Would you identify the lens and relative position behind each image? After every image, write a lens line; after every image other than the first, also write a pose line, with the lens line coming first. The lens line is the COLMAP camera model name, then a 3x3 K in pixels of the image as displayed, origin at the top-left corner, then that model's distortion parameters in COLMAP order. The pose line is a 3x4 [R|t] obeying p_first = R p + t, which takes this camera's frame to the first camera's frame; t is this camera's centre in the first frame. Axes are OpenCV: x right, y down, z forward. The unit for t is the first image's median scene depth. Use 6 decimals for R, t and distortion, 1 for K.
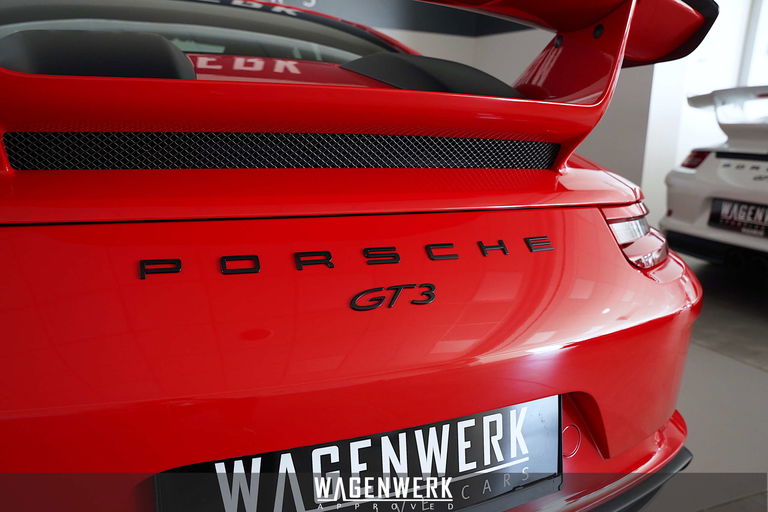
lens RADIAL K [[667.5, 0, 386.1], [0, 667.5, 261.1], [0, 0, 1]] dist [-0.065432, 0.054969]
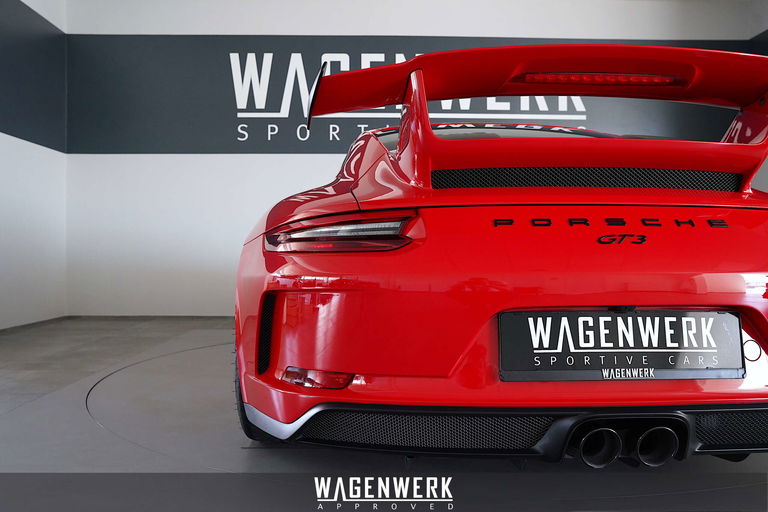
lens RADIAL K [[667.5, 0, 381.9], [0, 667.5, 249.7], [0, 0, 1]] dist [-0.065432, 0.054969]
pose [[0.918381, -0.036134, -0.394044, 0.122414], [-0.050608, 0.976918, -0.207534, 0.493823], [0.392447, 0.210537, 0.895354, -0.925221]]
